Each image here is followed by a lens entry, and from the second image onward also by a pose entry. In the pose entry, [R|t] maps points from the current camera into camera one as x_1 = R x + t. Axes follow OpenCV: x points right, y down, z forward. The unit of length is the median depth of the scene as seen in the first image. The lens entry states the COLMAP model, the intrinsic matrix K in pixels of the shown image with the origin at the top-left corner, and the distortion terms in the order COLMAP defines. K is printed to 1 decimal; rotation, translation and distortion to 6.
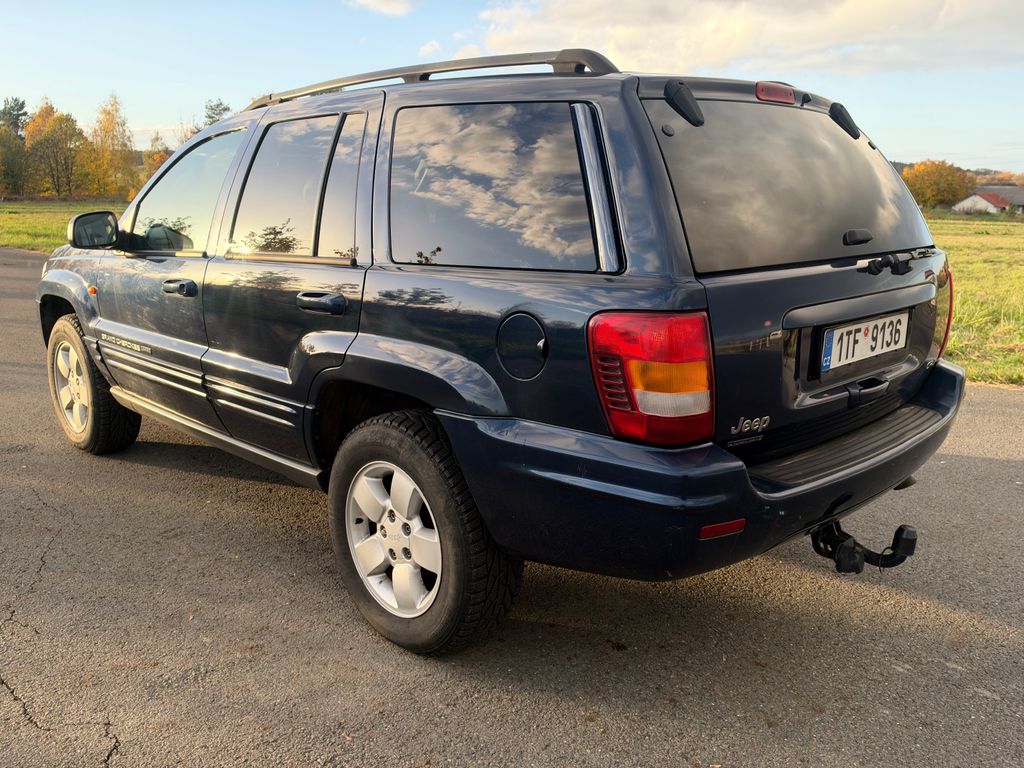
lens RADIAL K [[928.6, 0, 520.0], [0, 928.6, 390.9], [0, 0, 1]] dist [0.021569, -0.049676]
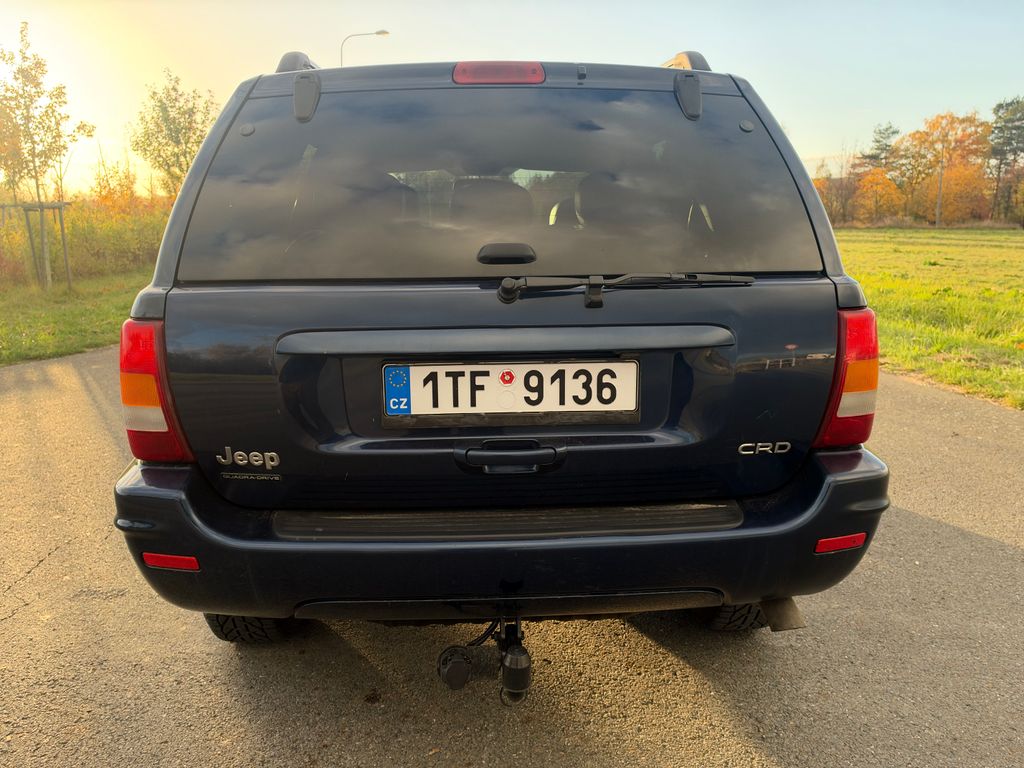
lens RADIAL K [[928.6, 0, 516.0], [0, 928.6, 385.6], [0, 0, 1]] dist [0.021569, -0.049676]
pose [[0.713374, 0.112843, -0.691638, 0.899291], [-0.136515, 0.990420, 0.020785, -0.073684], [0.687358, 0.079592, 0.721945, 0.466041]]
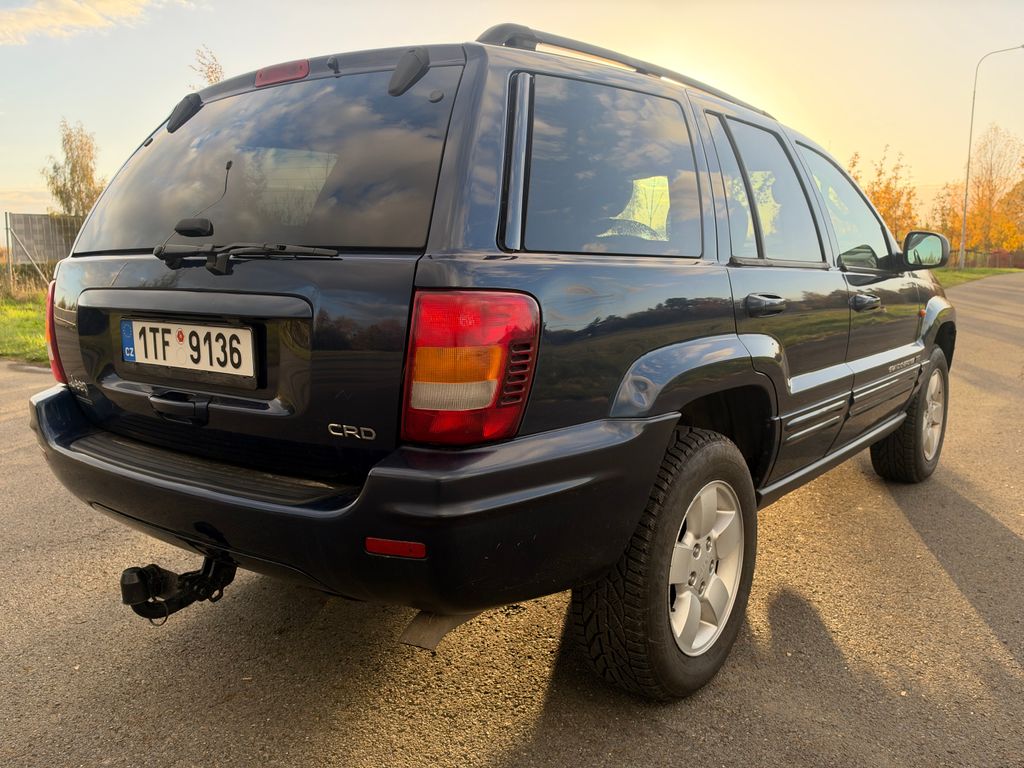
lens RADIAL K [[928.6, 0, 518.6], [0, 928.6, 377.8], [0, 0, 1]] dist [0.021569, -0.049676]
pose [[0.127356, 0.127937, -0.983571, 1.250077], [-0.214517, 0.971729, 0.098620, -0.176277], [0.968382, 0.198433, 0.151200, 1.180520]]
